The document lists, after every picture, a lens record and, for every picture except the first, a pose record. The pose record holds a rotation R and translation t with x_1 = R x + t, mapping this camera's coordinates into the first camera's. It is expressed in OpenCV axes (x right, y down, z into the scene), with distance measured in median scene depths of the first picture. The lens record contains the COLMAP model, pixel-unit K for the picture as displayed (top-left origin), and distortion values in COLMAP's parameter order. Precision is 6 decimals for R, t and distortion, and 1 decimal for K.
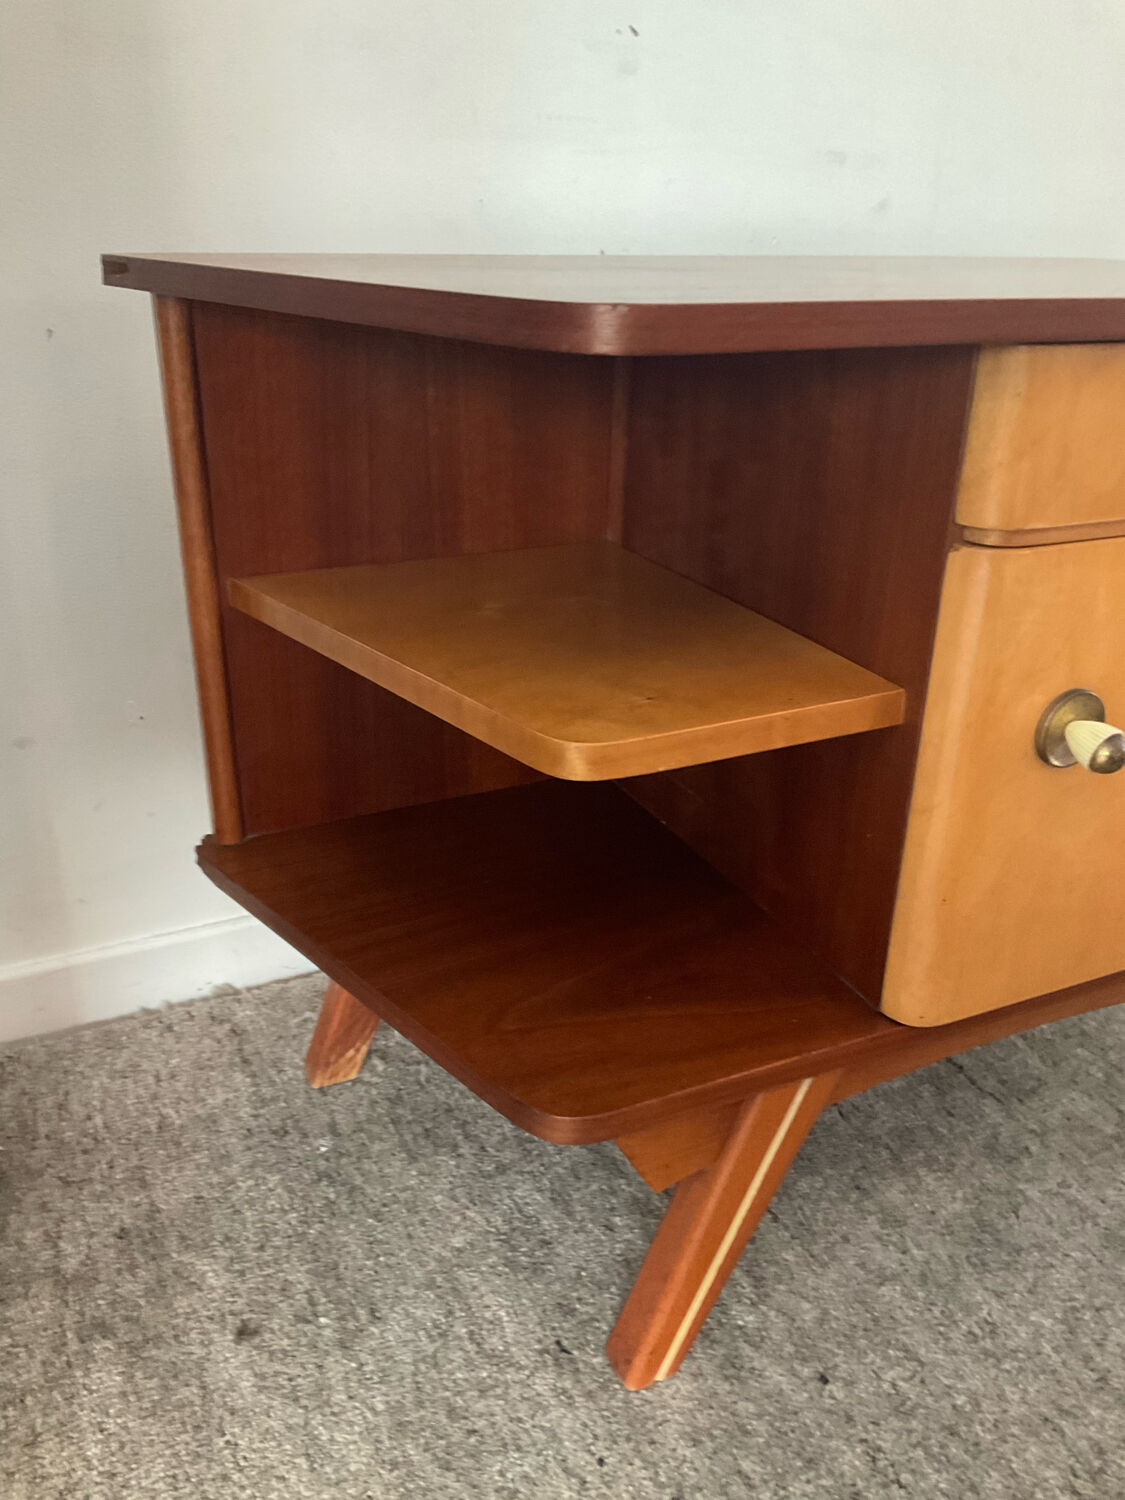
lens RADIAL K [[1277.3, 0, 566.3], [0, 1277.3, 736.5], [0, 0, 1]] dist [0.037911, -0.071503]
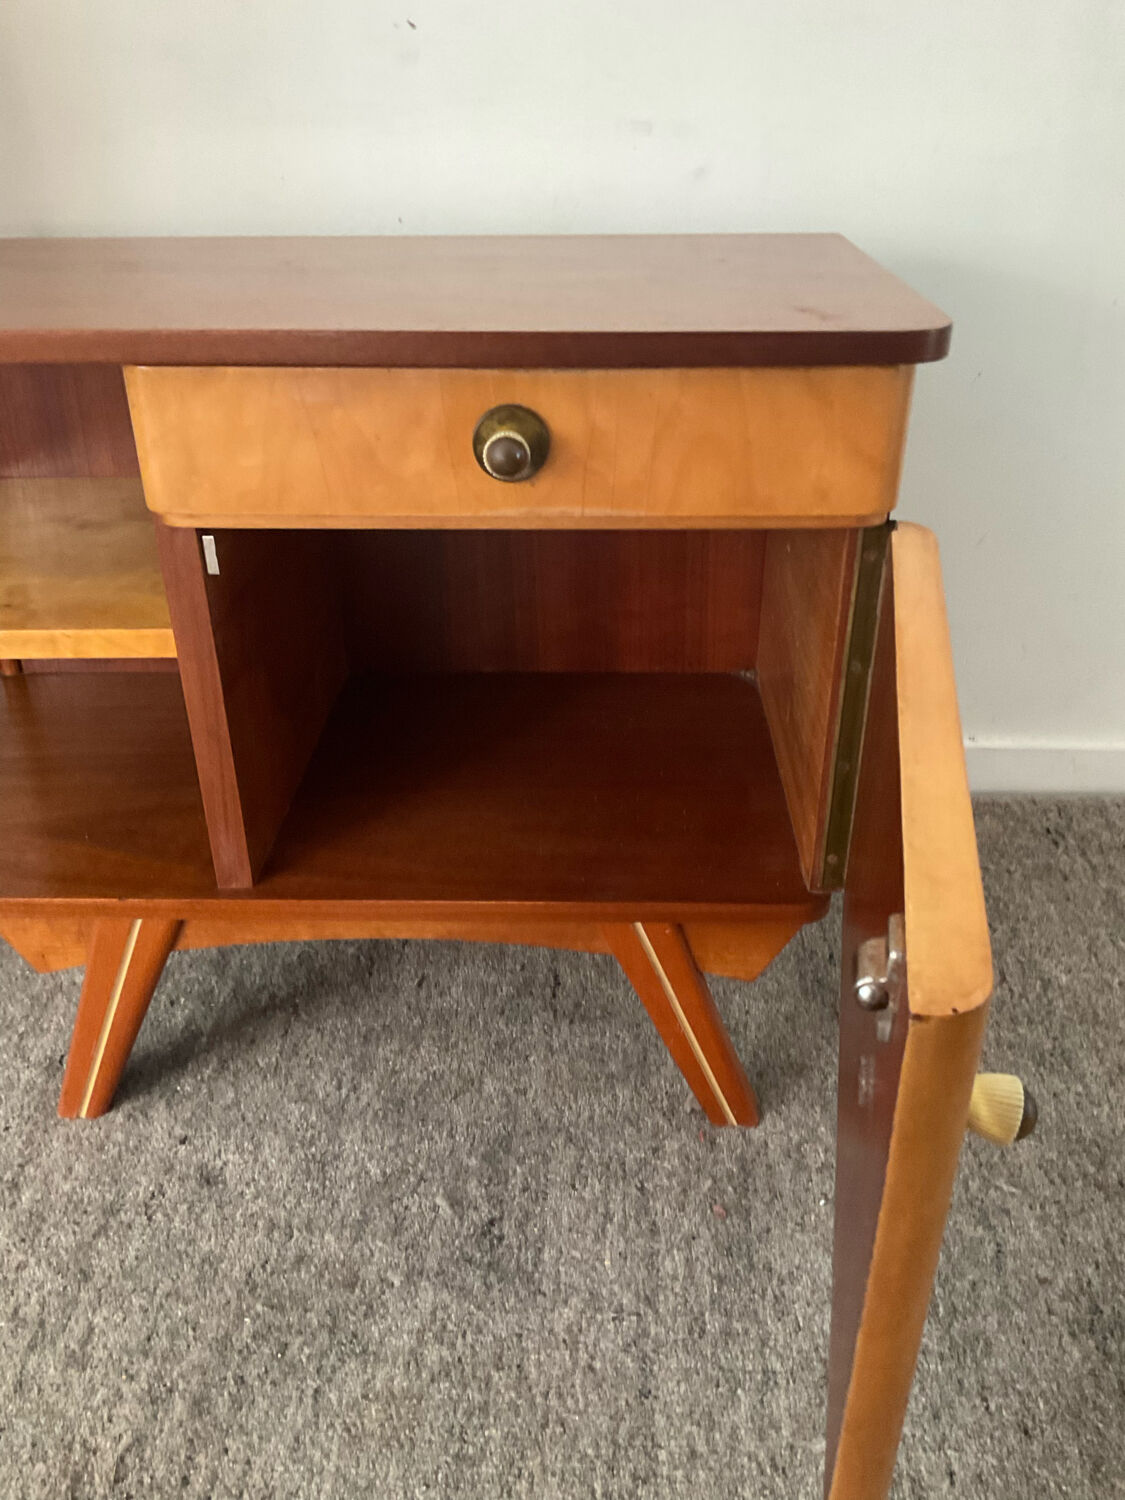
lens RADIAL K [[1277.3, 0, 564.9], [0, 1277.3, 718.9], [0, 0, 1]] dist [0.037911, -0.071503]
pose [[0.877181, 0.191818, -0.440181, 1.007128], [-0.160280, 0.981129, 0.108145, -0.116551], [0.452618, -0.024311, 0.891373, 0.029412]]
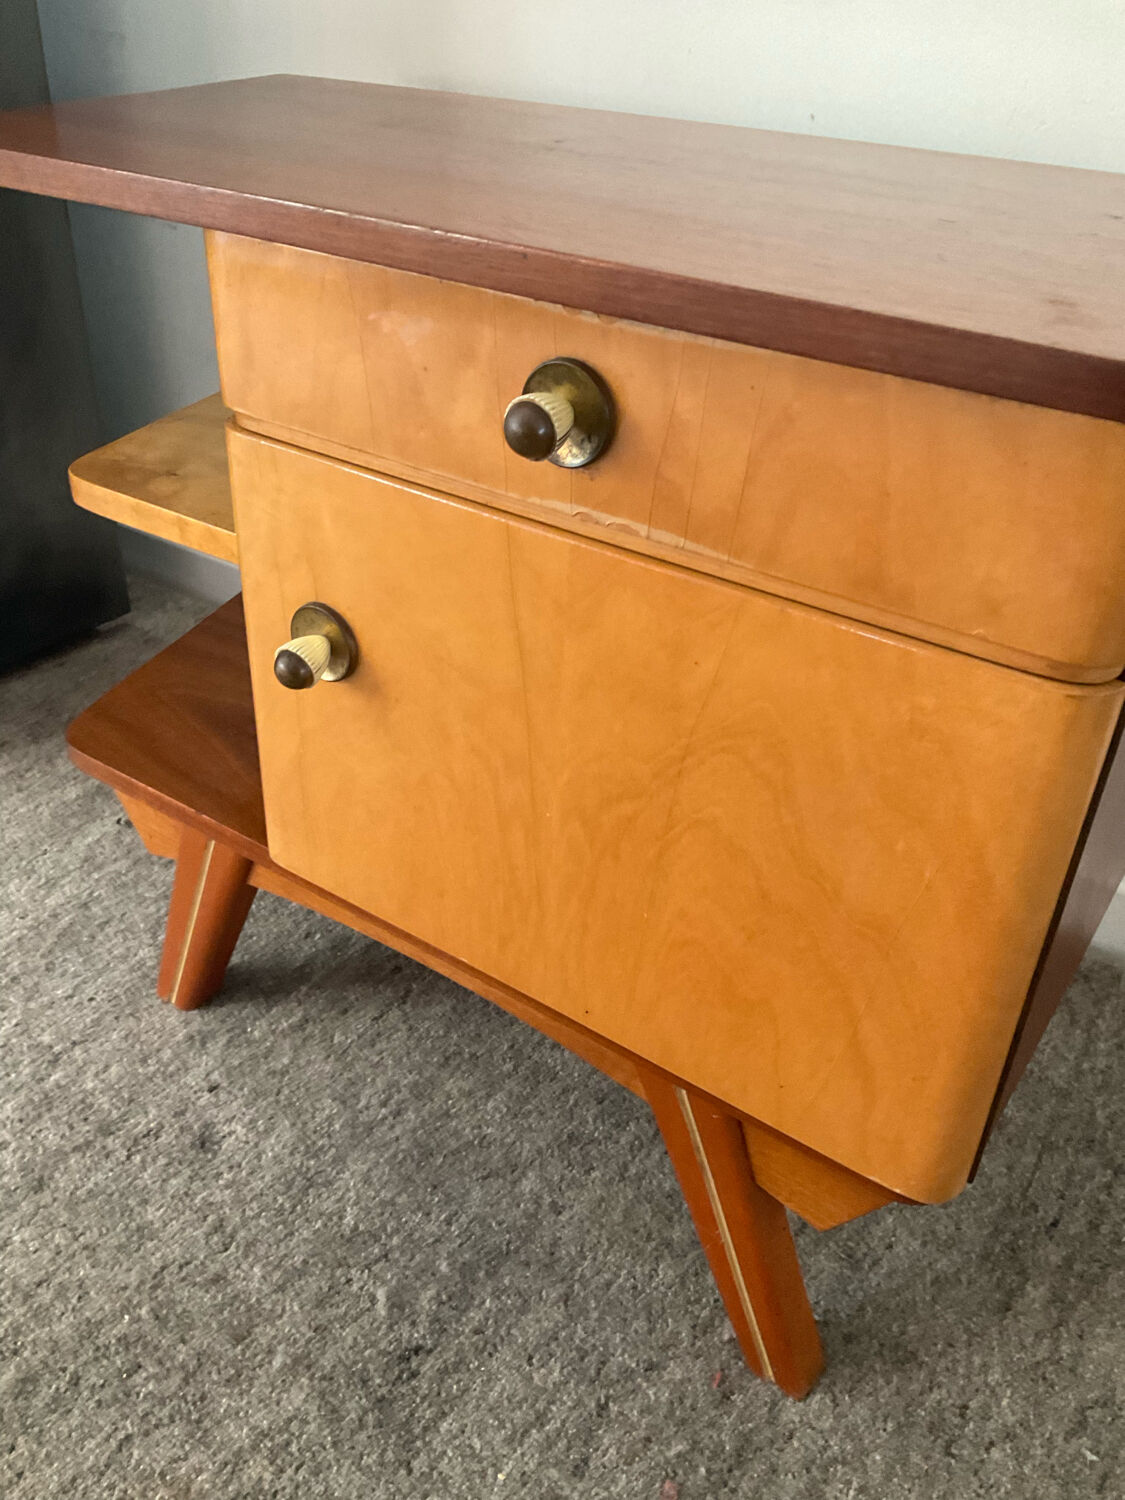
lens RADIAL K [[1277.3, 0, 550.5], [0, 1277.3, 743.9], [0, 0, 1]] dist [0.037911, -0.071503]
pose [[0.492465, 0.459597, -0.739086, 1.072912], [-0.358326, 0.880956, 0.309060, -0.261903], [0.793146, 0.112633, 0.598526, 0.487480]]
